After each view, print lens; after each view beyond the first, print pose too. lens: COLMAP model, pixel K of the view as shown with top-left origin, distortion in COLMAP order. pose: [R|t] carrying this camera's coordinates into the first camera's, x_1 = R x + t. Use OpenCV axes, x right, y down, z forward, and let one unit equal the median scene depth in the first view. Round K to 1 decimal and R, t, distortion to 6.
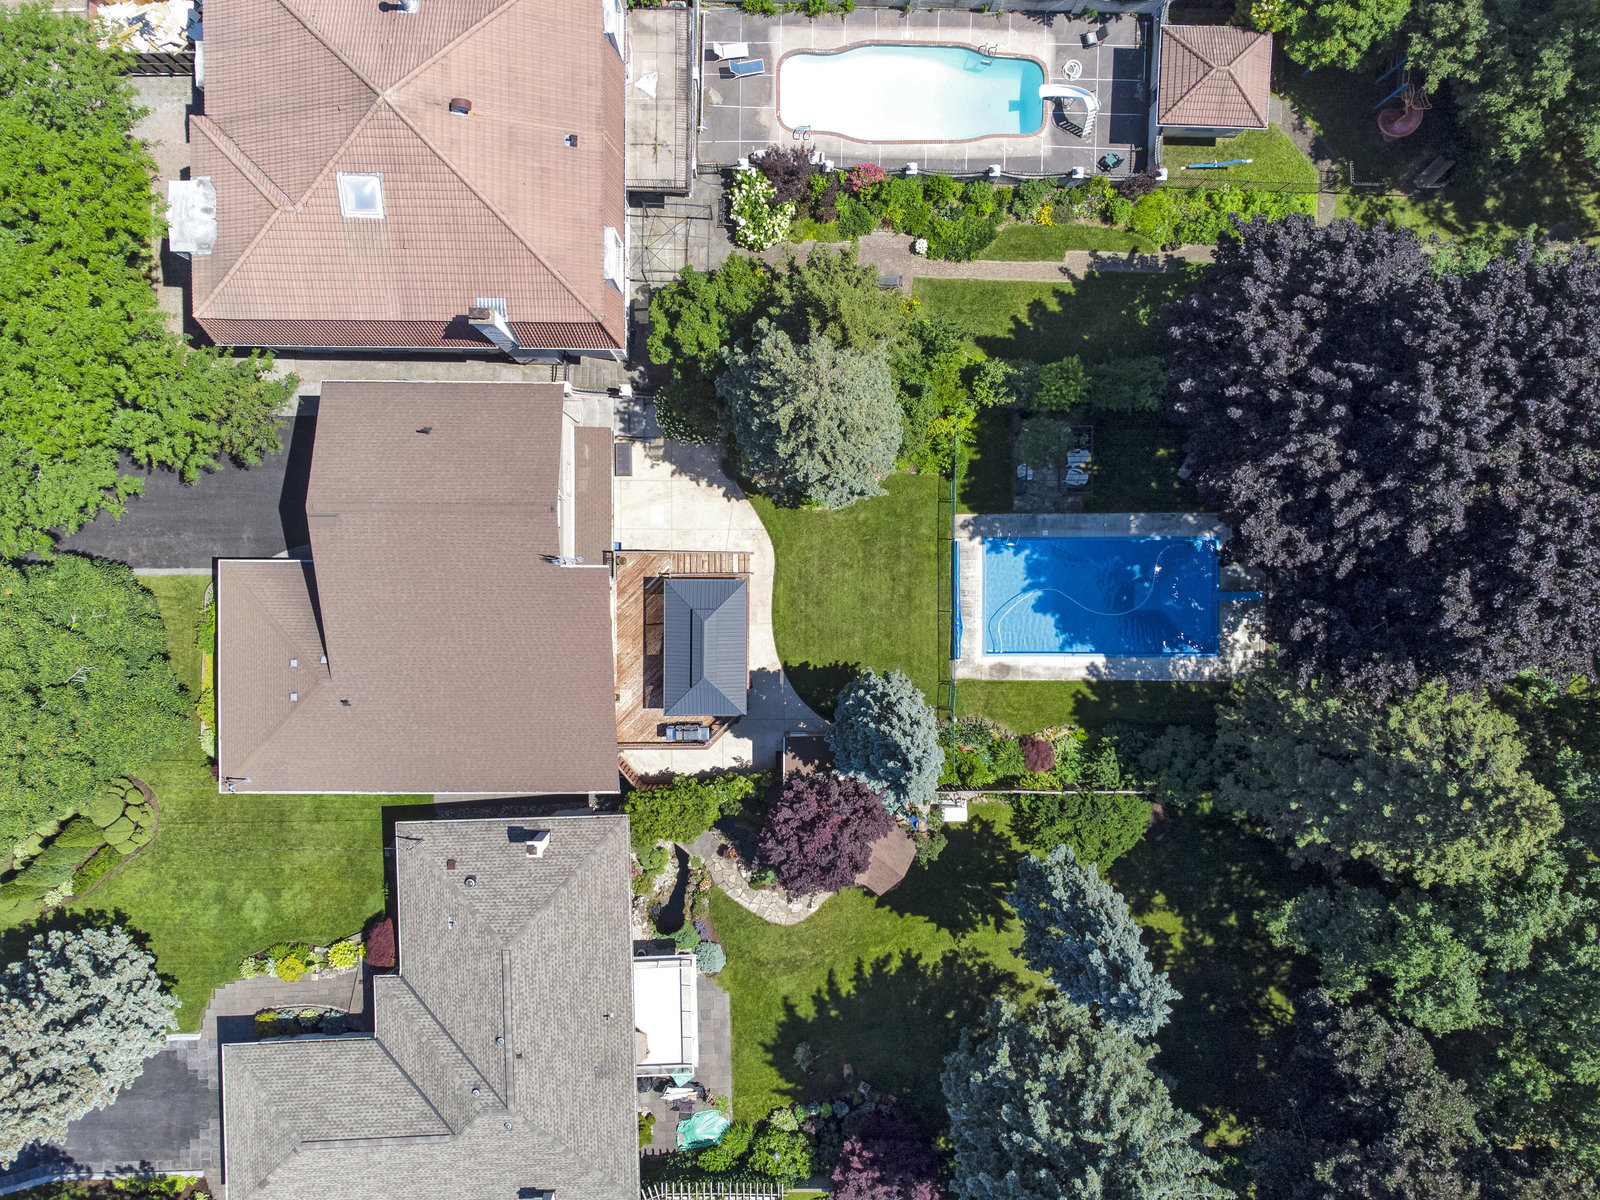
lens RADIAL K [[1140.1, 0, 790.4], [0, 1140.1, 594.4], [0, 0, 1]] dist [0.008476, -0.004705]
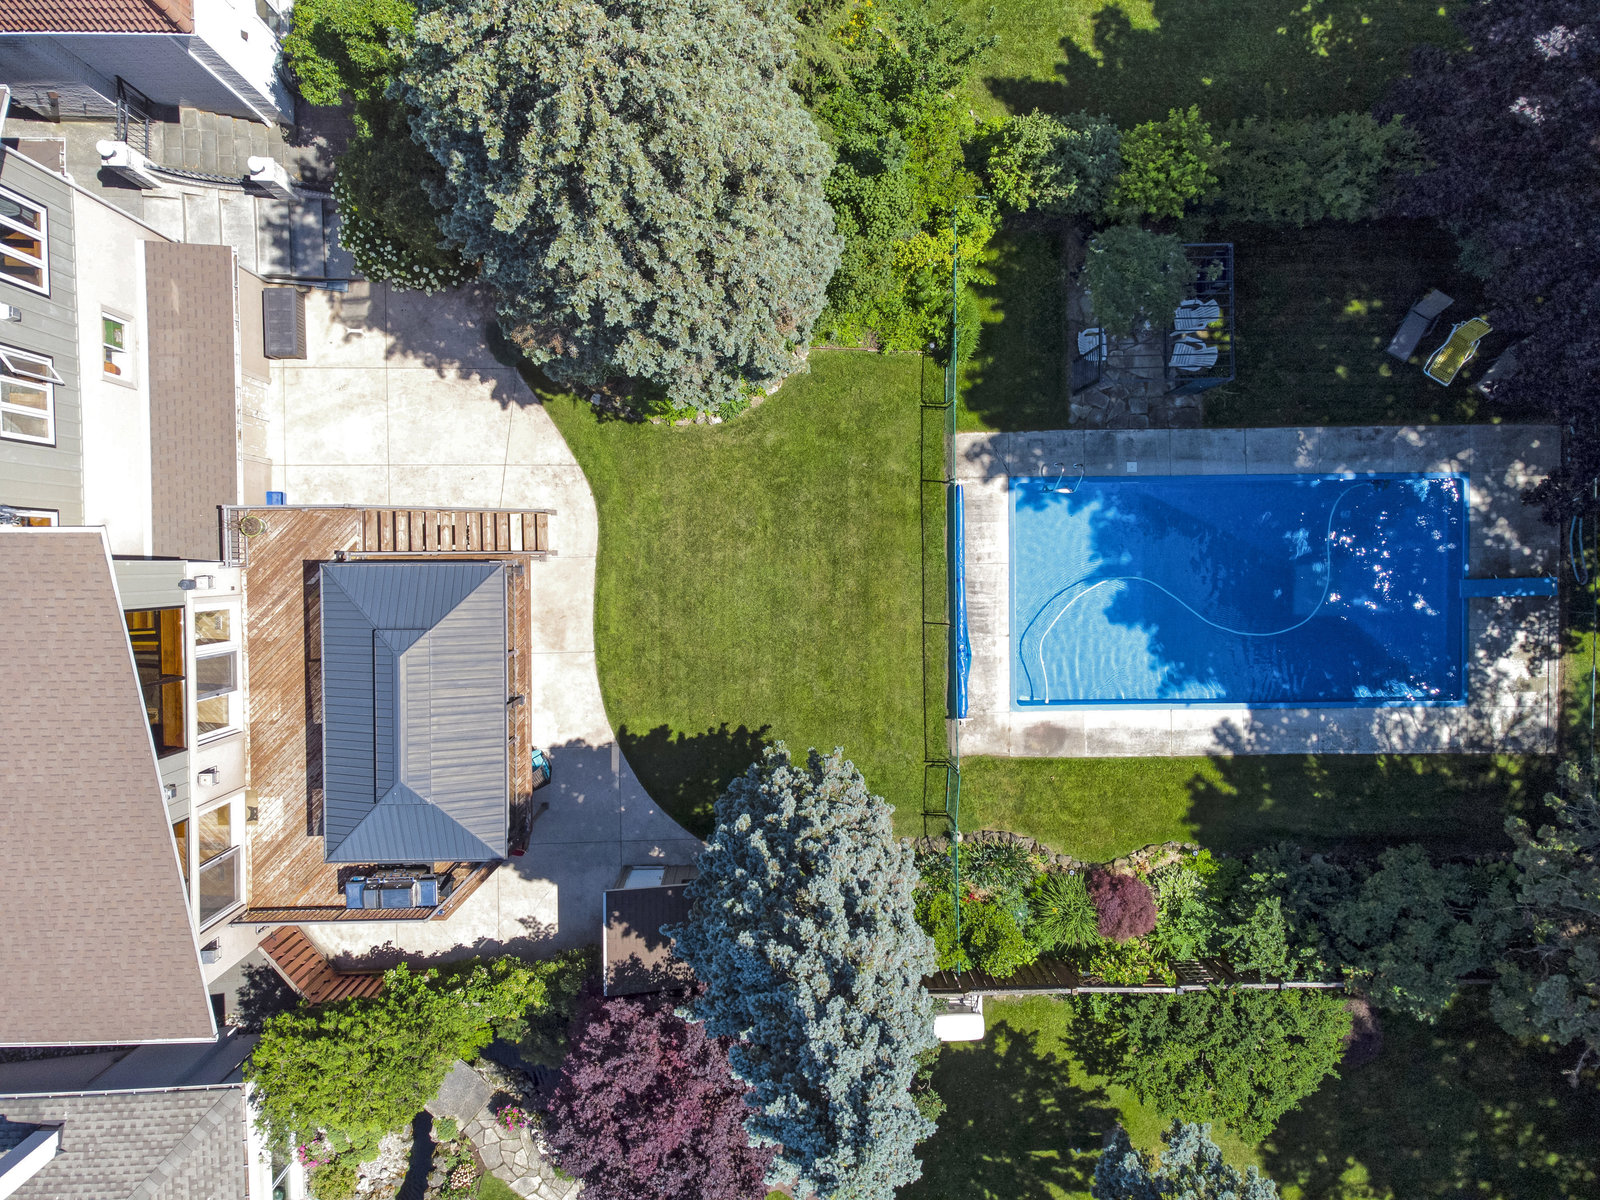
lens RADIAL K [[1140.1, 0, 811.4], [0, 1140.1, 605.6], [0, 0, 1]] dist [0.008476, -0.004705]
pose [[0.999620, -0.011256, 0.025167, 0.067667], [0.010937, 0.999858, 0.012808, -0.000272], [-0.025308, -0.012528, 0.999601, 0.496146]]
